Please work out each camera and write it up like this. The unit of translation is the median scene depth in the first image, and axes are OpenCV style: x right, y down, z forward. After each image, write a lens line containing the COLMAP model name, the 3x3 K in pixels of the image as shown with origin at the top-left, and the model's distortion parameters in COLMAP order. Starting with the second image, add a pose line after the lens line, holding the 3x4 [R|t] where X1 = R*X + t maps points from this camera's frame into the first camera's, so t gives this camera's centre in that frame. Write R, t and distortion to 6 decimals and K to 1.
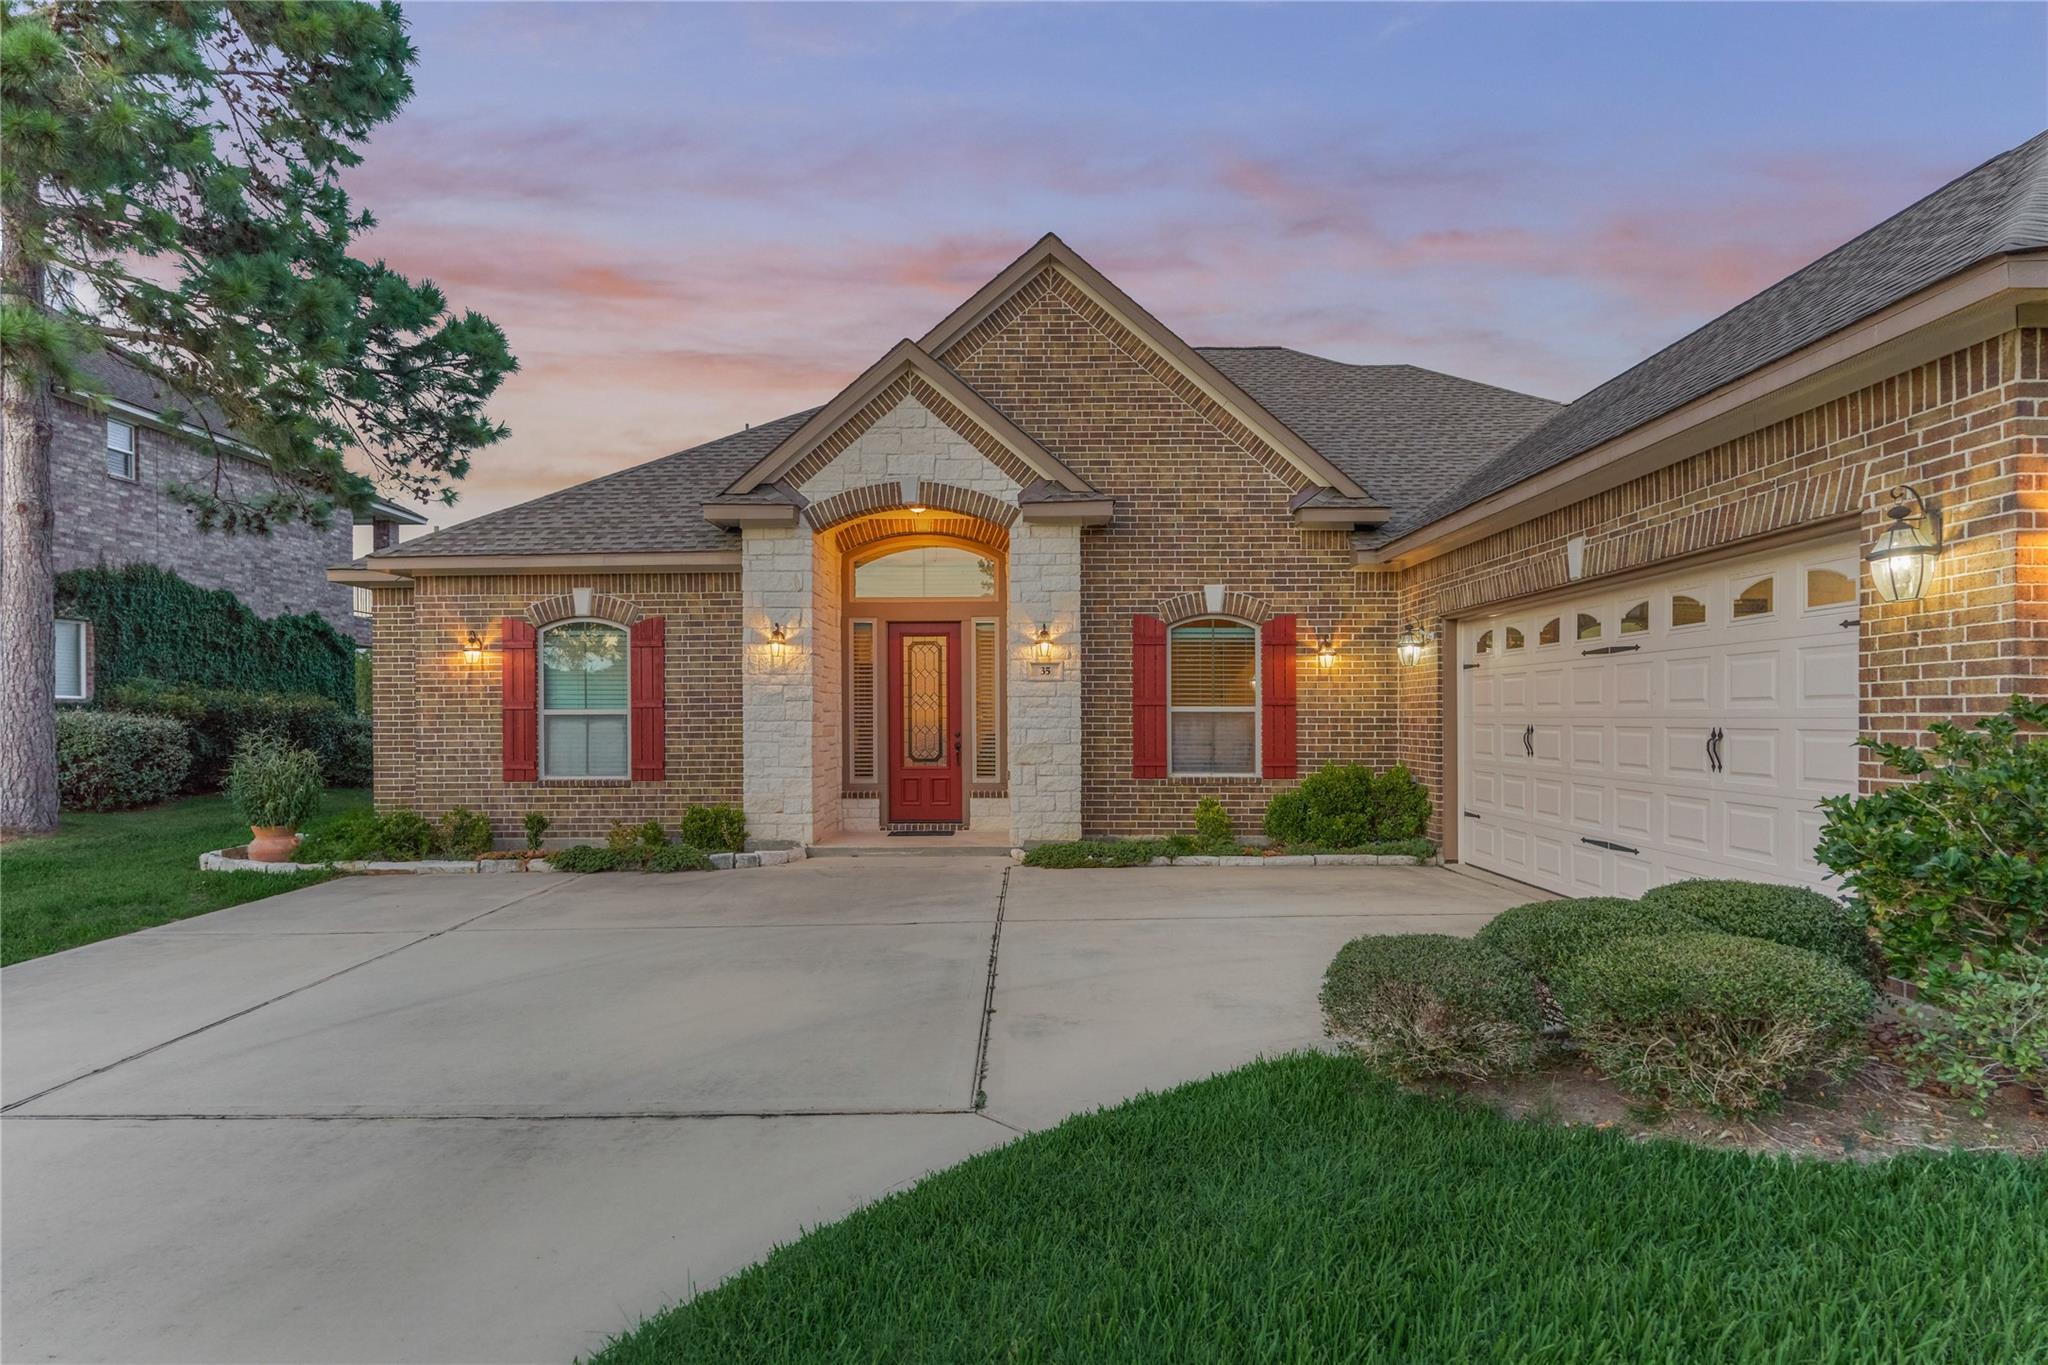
lens RADIAL K [[1084.1, 0, 1019.3], [0, 1084.1, 718.0], [0, 0, 1]] dist [0.002827, 0.001164]
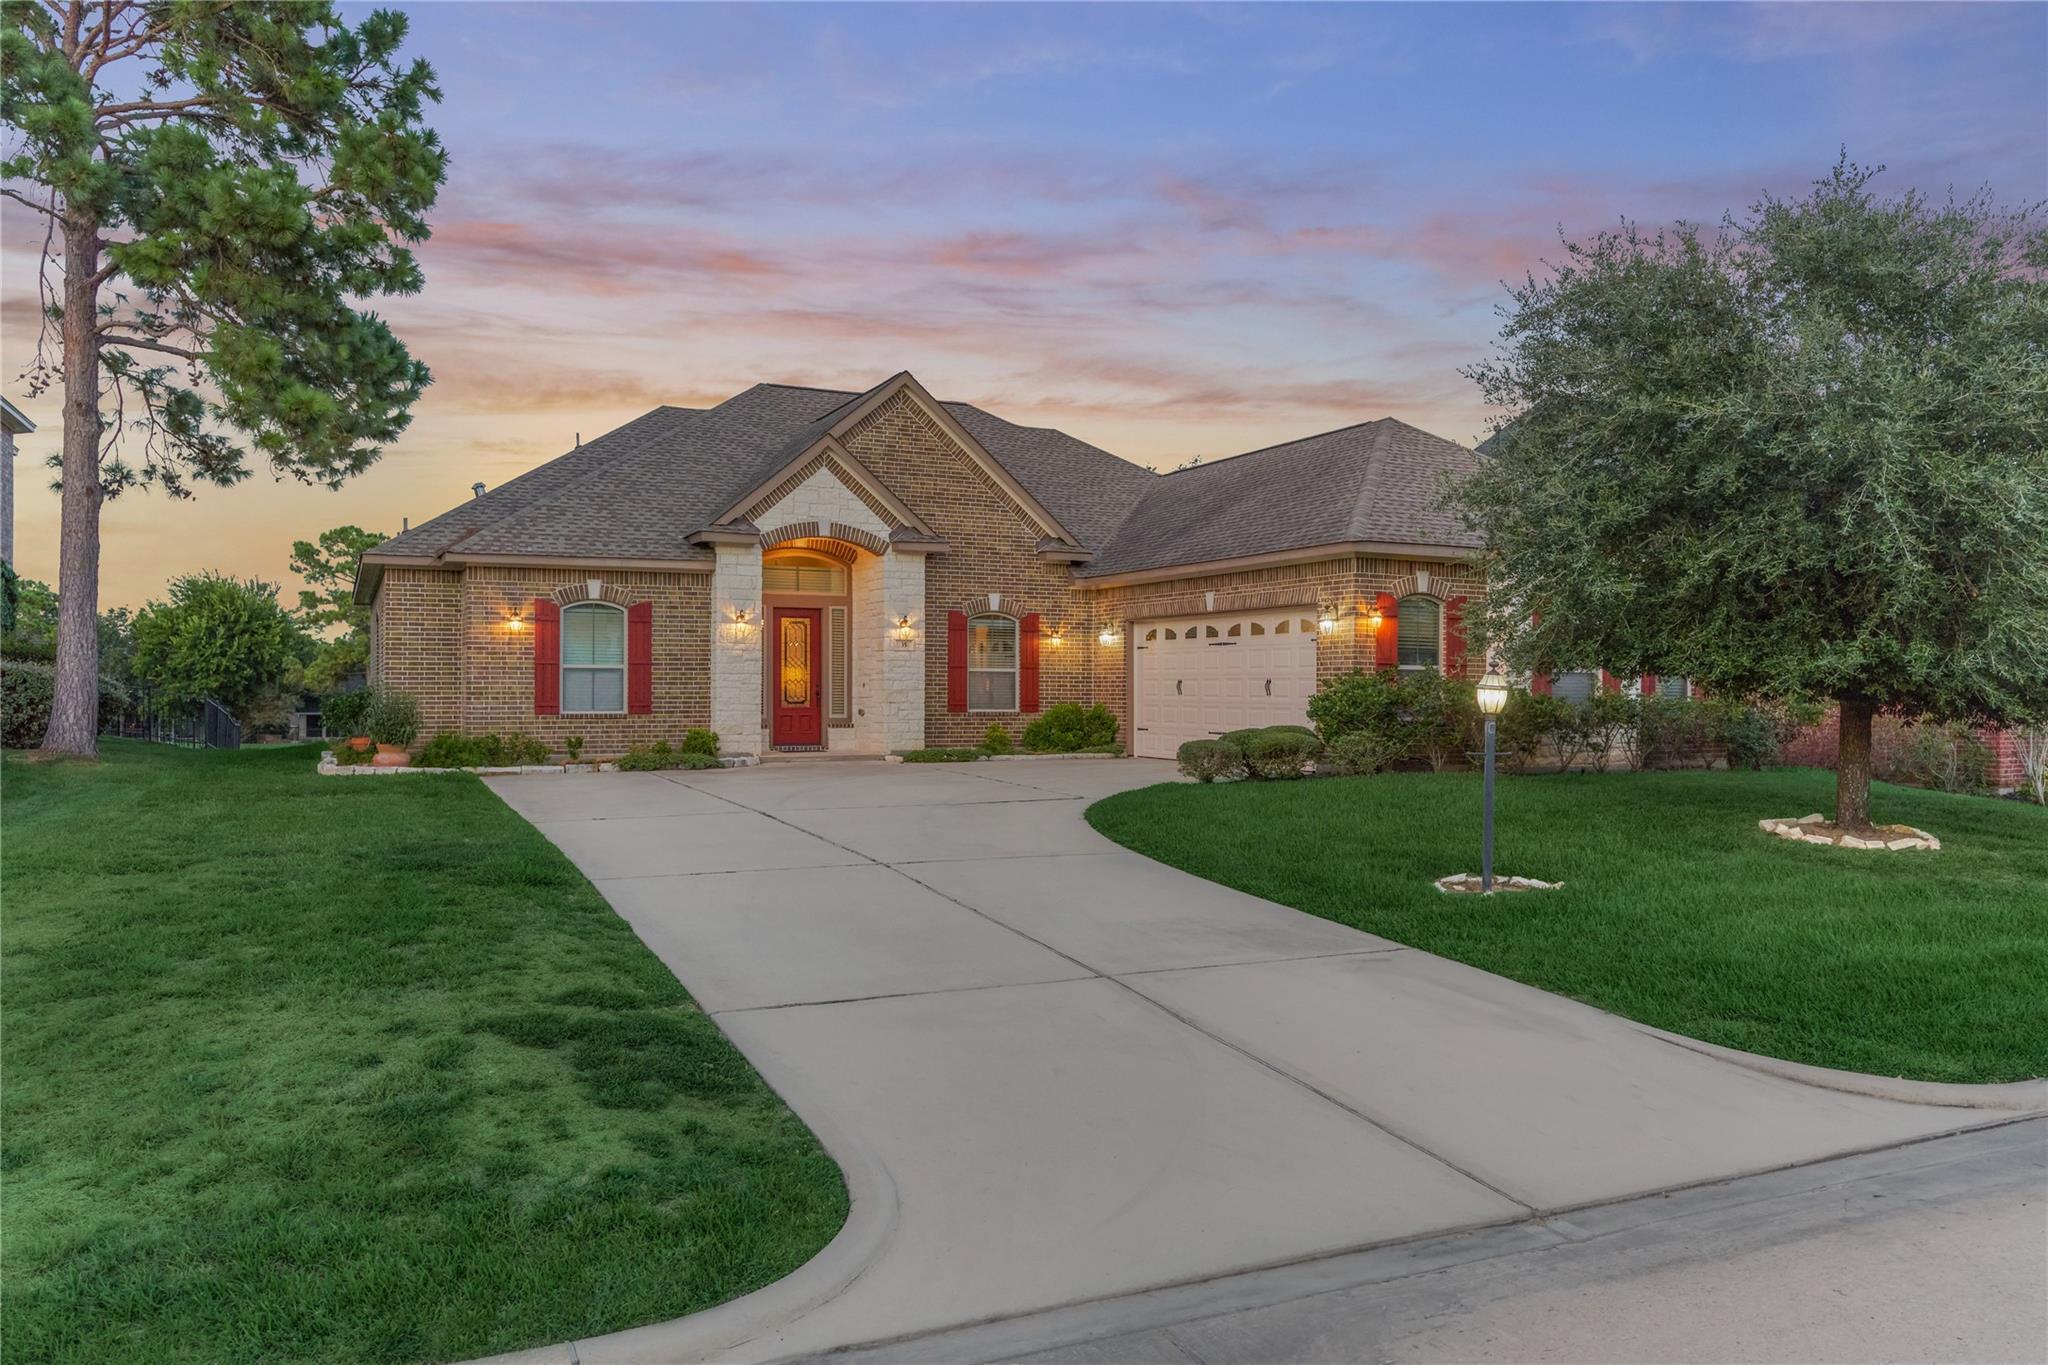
lens RADIAL K [[1364.2, 0, 998.8], [0, 1364.2, 675.9], [0, 0, 1]] dist [0.000366, 0.007030]
pose [[0.905246, 0.010798, 0.424751, -0.685617], [-0.007048, 0.999921, -0.010399, 0.022140], [-0.424830, 0.006420, 0.905251, -0.861797]]
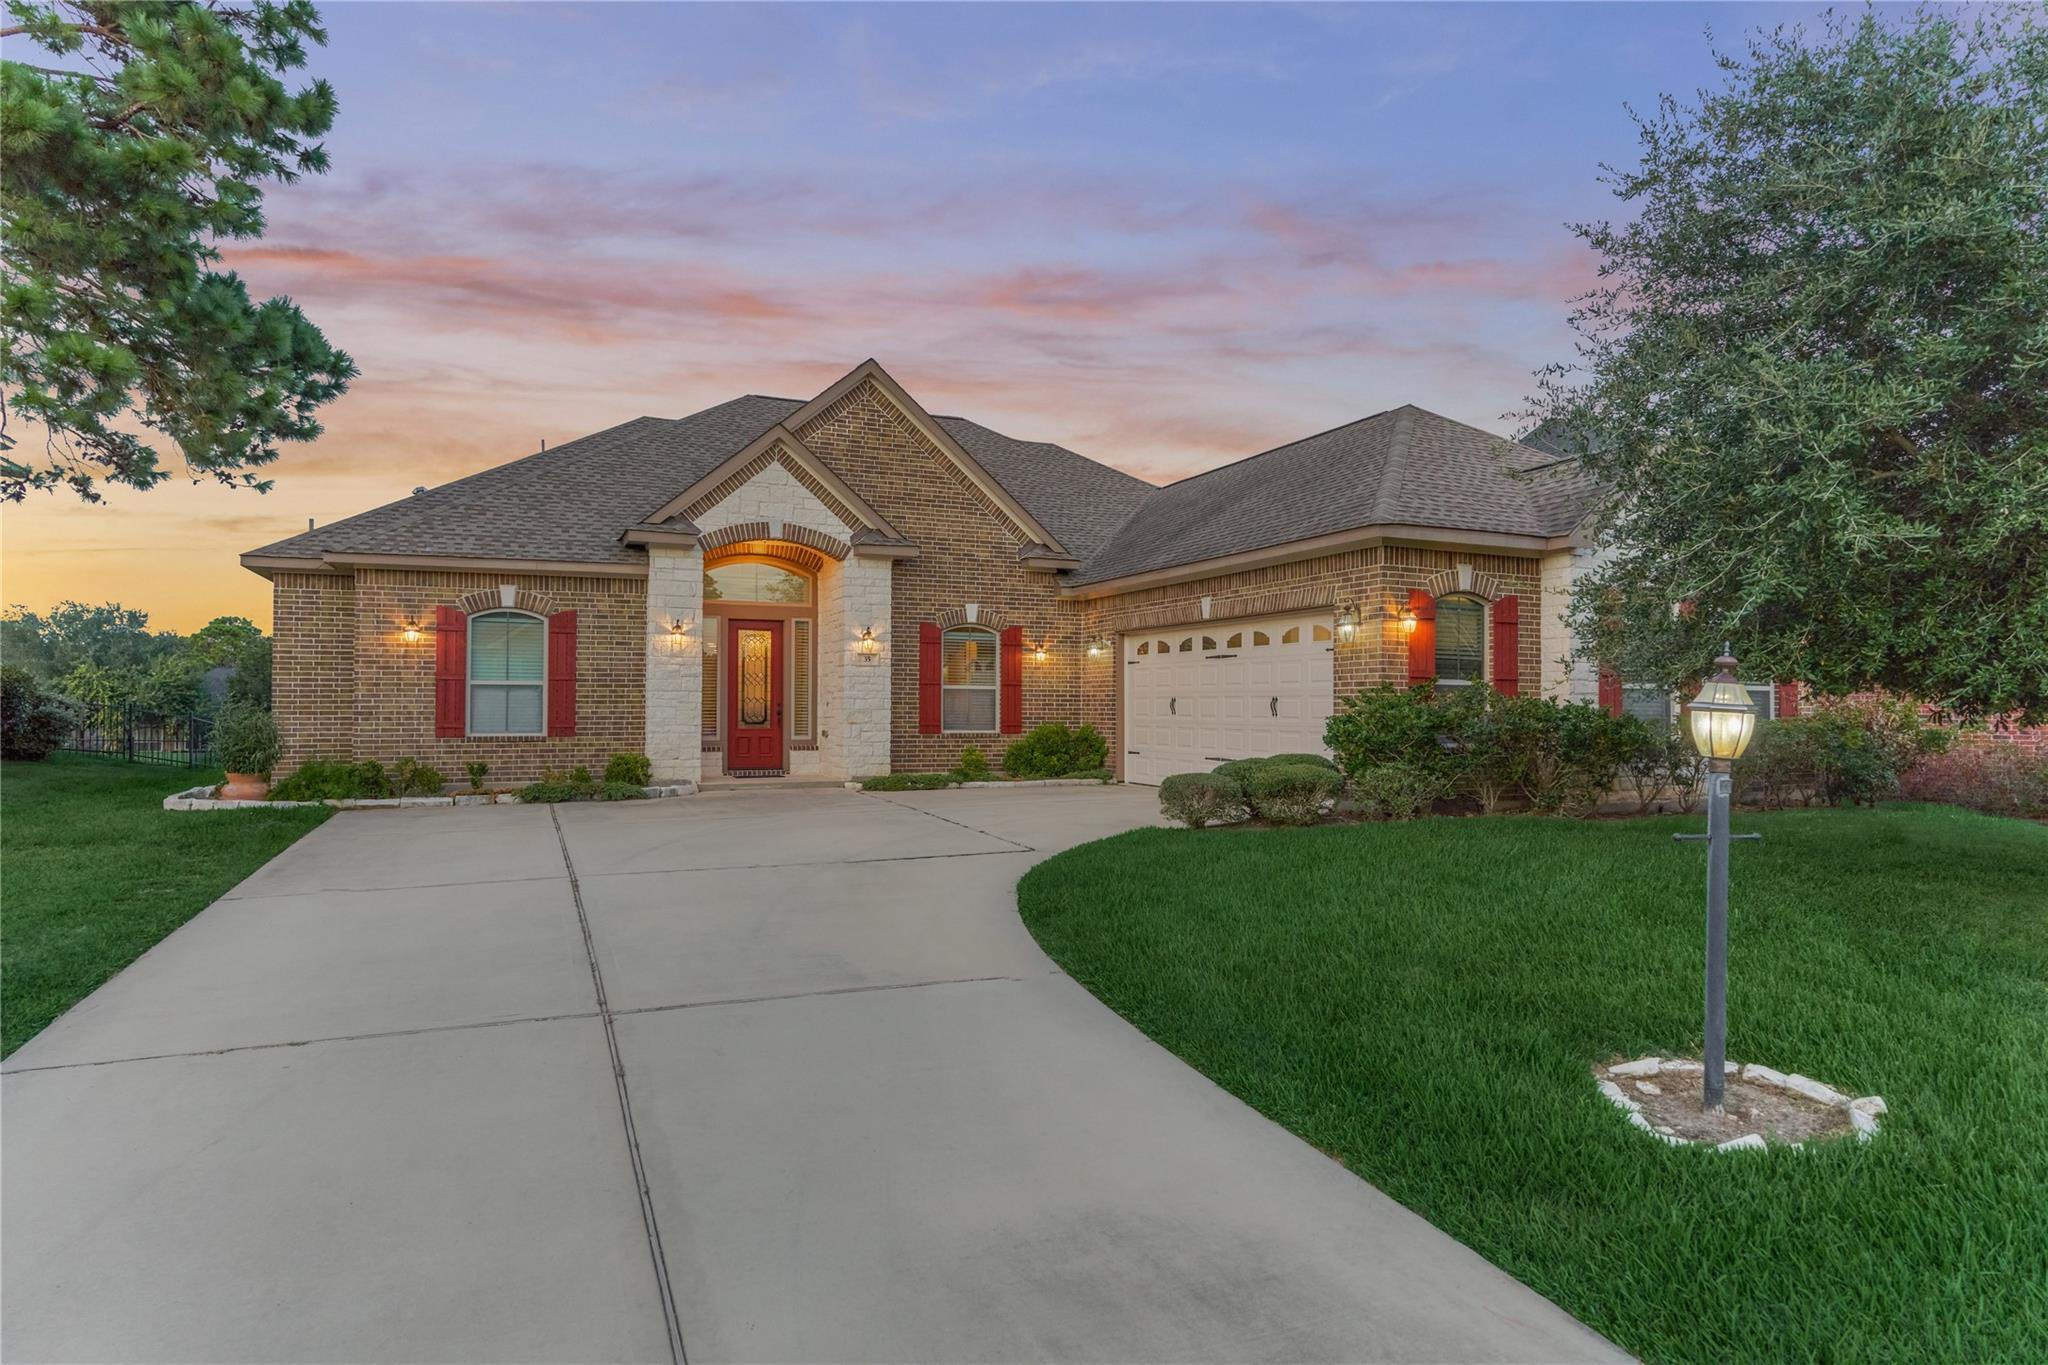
lens RADIAL K [[1125.6, 0, 1009.6], [0, 1125.6, 679.2], [0, 0, 1]] dist [0.003096, -0.000009]
pose [[0.918607, 0.016878, 0.394811, -0.383458], [-0.007240, 0.999639, -0.025887, 0.020331], [-0.395105, 0.020922, 0.918398, -0.443753]]
